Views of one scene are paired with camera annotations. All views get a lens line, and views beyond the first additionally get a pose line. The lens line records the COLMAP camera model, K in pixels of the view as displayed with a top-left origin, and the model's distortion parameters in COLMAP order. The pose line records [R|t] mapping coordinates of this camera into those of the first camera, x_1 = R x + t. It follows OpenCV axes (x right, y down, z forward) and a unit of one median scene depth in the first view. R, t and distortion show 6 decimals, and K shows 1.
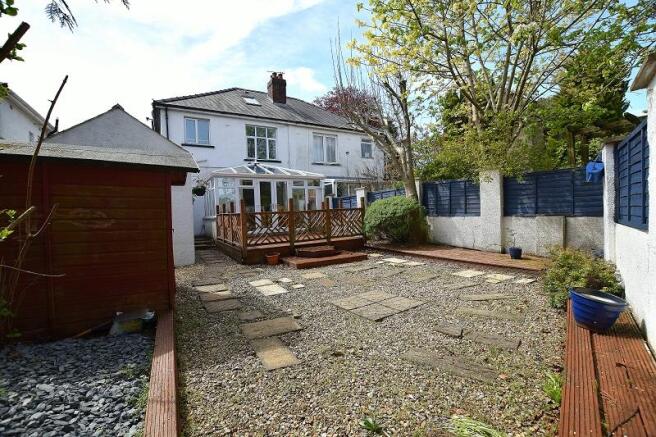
lens RADIAL K [[290.1, 0, 328.0], [0, 290.1, 218.5], [0, 0, 1]] dist [-0.041214, 0.009924]
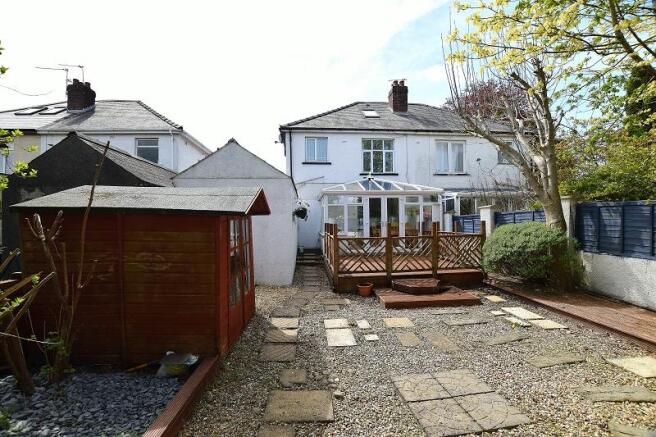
lens RADIAL K [[289.6, 0, 328.0], [0, 289.6, 218.5], [0, 0, 1]] dist [-0.027832, 0.000180]
pose [[0.898810, 0.021450, -0.437814, 0.081138], [-0.030398, 0.999448, -0.013439, -0.055872], [0.437284, 0.025387, 0.898965, 0.098739]]
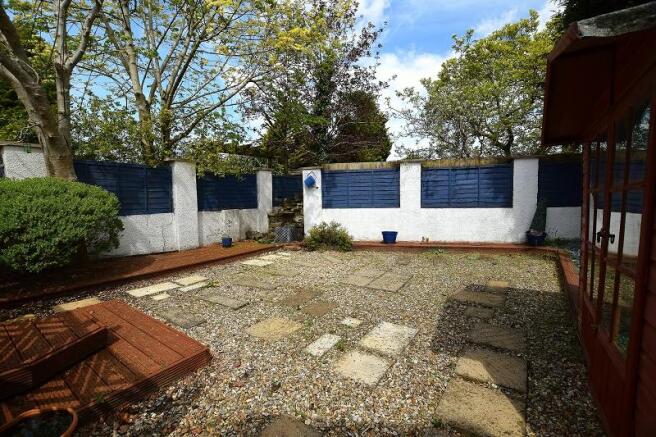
lens RADIAL K [[289.6, 0, 328.0], [0, 289.6, 218.5], [0, 0, 1]] dist [-0.027832, 0.000180]
pose [[-0.425448, -0.030815, 0.904458, -0.352846], [0.049277, 0.997149, 0.057153, -0.012772], [-0.903640, 0.068885, -0.422716, 0.724281]]
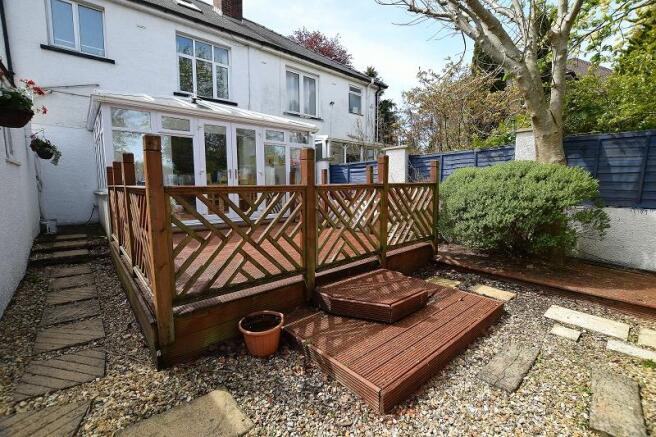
lens RADIAL K [[289.6, 0, 328.0], [0, 289.6, 218.5], [0, 0, 1]] dist [-0.027832, 0.000180]
pose [[0.981032, 0.009712, 0.193603, -0.148031], [-0.027044, 0.995834, 0.087083, -0.014386], [-0.191950, -0.090667, 0.977208, 0.557118]]
